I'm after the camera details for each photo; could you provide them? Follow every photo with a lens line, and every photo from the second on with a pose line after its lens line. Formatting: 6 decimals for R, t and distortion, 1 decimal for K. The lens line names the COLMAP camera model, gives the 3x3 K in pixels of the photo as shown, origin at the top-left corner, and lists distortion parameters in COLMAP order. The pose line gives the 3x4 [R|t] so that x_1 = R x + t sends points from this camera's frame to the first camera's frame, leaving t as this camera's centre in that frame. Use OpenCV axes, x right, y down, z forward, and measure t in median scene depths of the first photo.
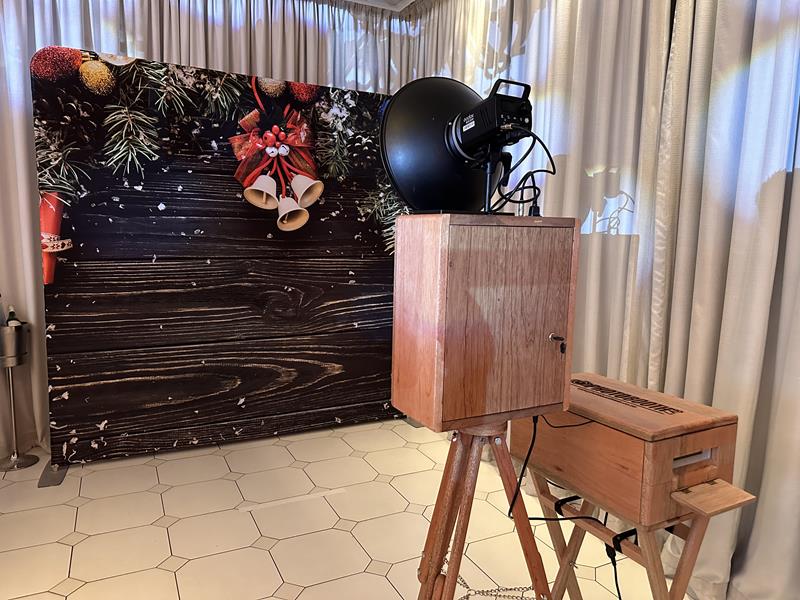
lens RADIAL K [[563.6, 0, 400.0], [0, 563.6, 314.3], [0, 0, 1]] dist [0.176219, -0.327358]
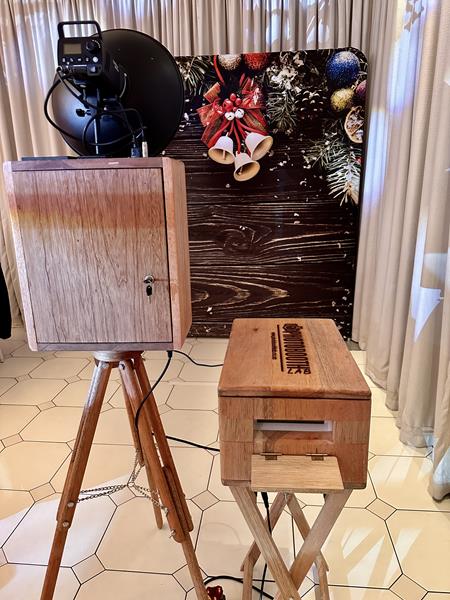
lens RADIAL K [[422.7, 0, 225.0], [0, 422.7, 300.0], [0, 0, 1]] dist [0.176219, -0.327358]
pose [[0.845677, 0.105180, -0.523228, 0.297985], [-0.038805, 0.989911, 0.136274, -0.012717], [0.532283, -0.094940, 0.841226, 0.157296]]
